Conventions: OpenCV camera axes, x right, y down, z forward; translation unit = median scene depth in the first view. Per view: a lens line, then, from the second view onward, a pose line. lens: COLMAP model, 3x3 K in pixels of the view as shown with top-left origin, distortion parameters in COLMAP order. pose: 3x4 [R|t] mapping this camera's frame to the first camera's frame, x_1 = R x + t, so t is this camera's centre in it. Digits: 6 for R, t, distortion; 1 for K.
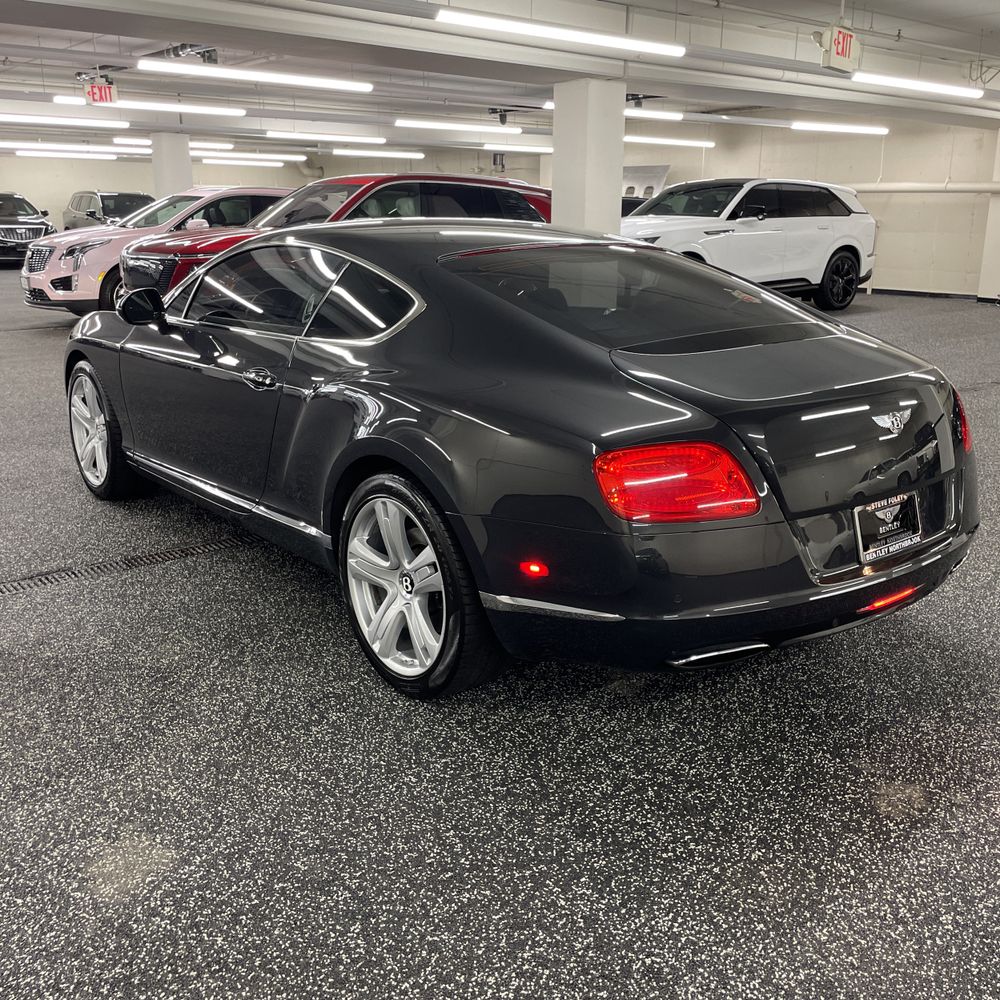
lens RADIAL K [[1014.1, 0, 502.6], [0, 1014.1, 493.7], [0, 0, 1]] dist [0.088687, -0.121050]
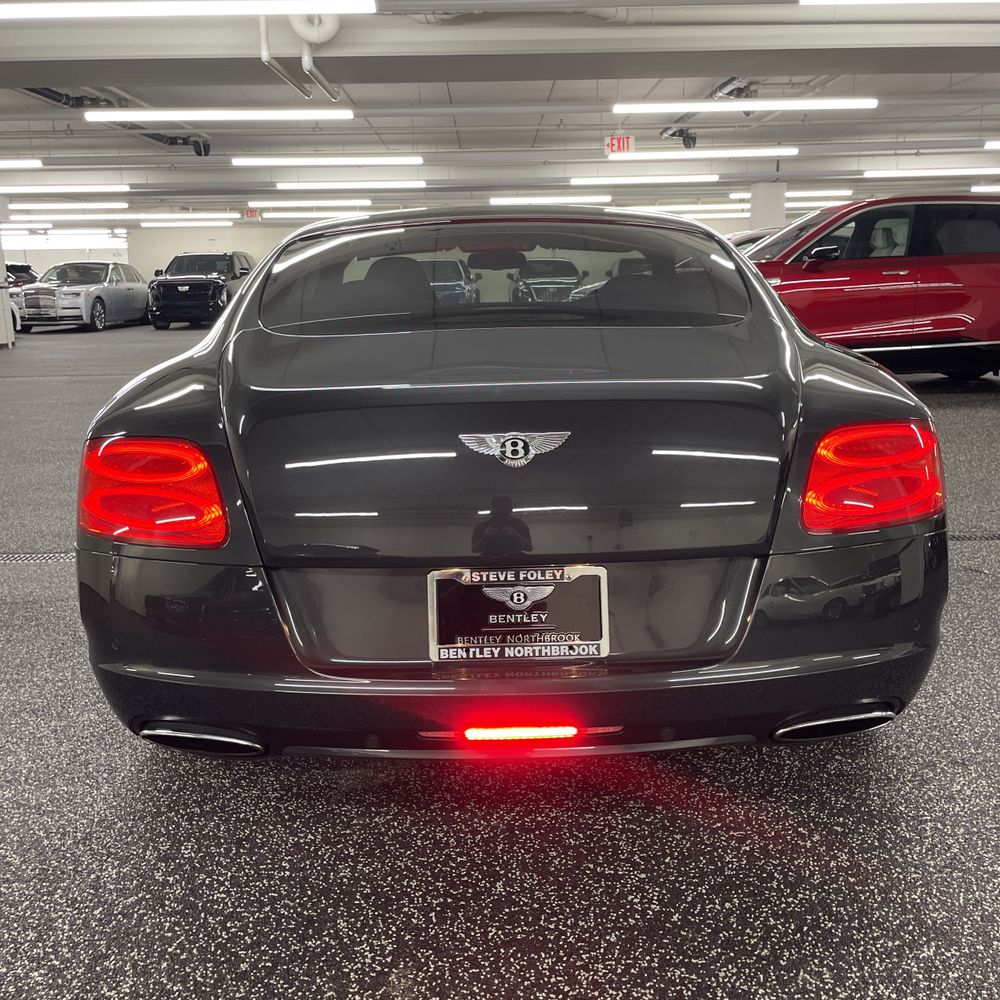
lens RADIAL K [[1014.1, 0, 502.6], [0, 1014.1, 493.7], [0, 0, 1]] dist [0.088687, -0.121050]
pose [[0.784753, 0.110976, -0.609792, 0.501408], [-0.145596, 0.989317, -0.007324, -0.024348], [0.602465, 0.094531, 0.792528, 0.338297]]
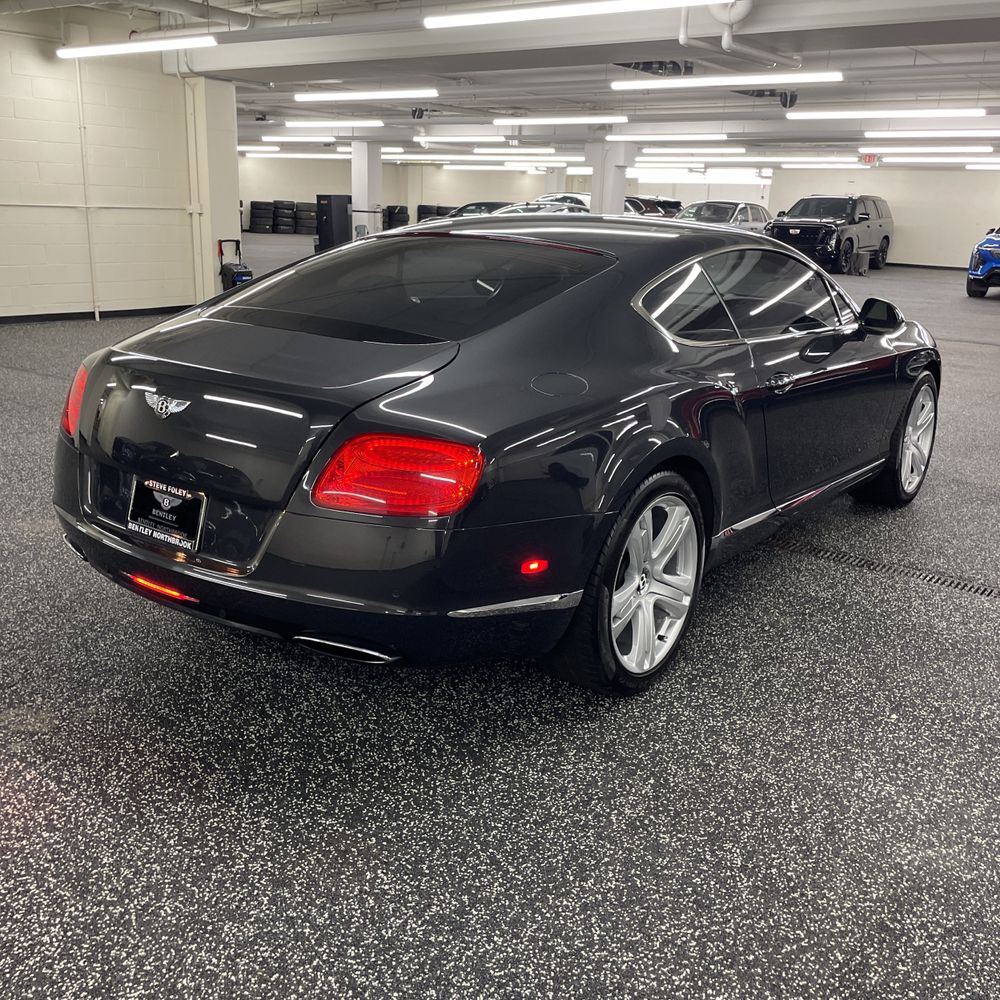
lens RADIAL K [[1014.1, 0, 502.6], [0, 1014.1, 493.7], [0, 0, 1]] dist [0.088687, -0.121050]
pose [[0.244068, 0.271794, -0.930892, 0.918276], [-0.296334, 0.934909, 0.195272, -0.183225], [0.923373, 0.228195, 0.308723, 0.674043]]
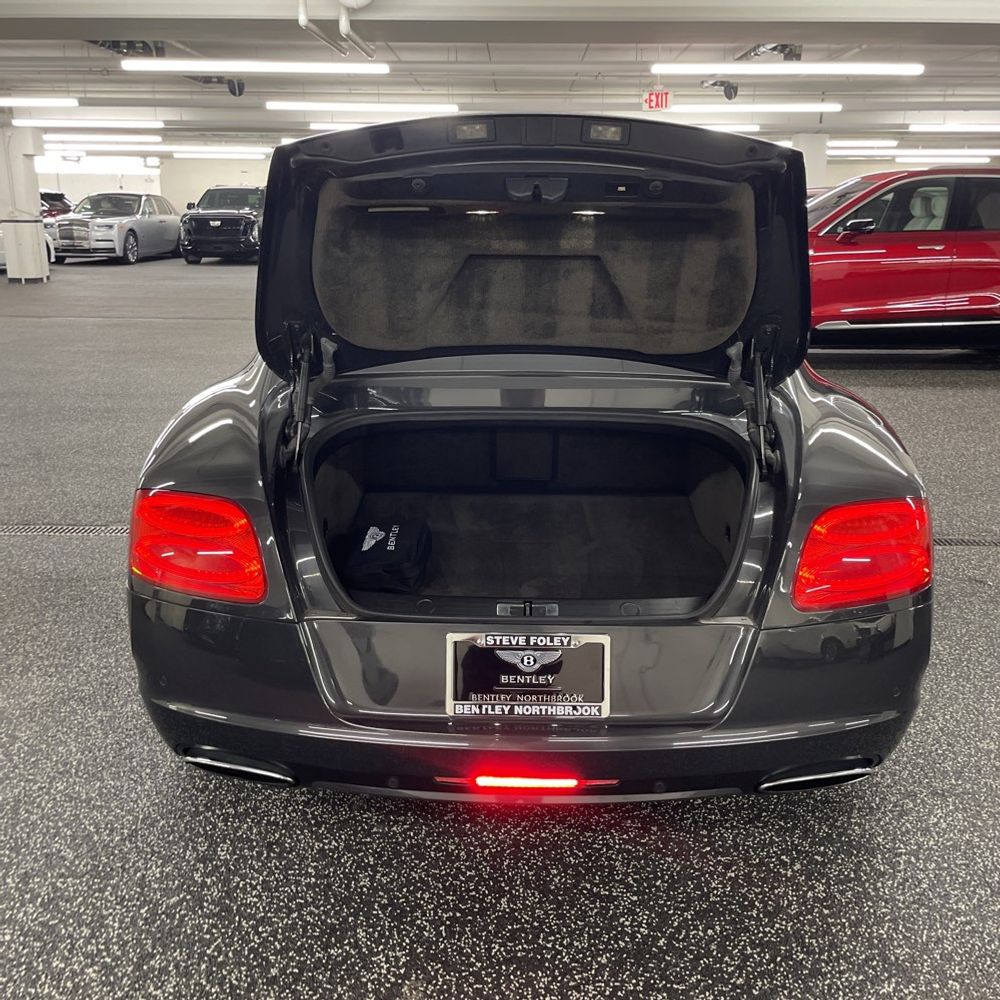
lens RADIAL K [[1012.0, 0, 500.0], [0, 1012.0, 500.0], [0, 0, 1]] dist [0.092929, -0.124870]
pose [[0.763359, 0.180388, -0.620277, 0.517256], [-0.177785, 0.981804, 0.066730, -0.085598], [0.621028, 0.059337, 0.781539, 0.307803]]
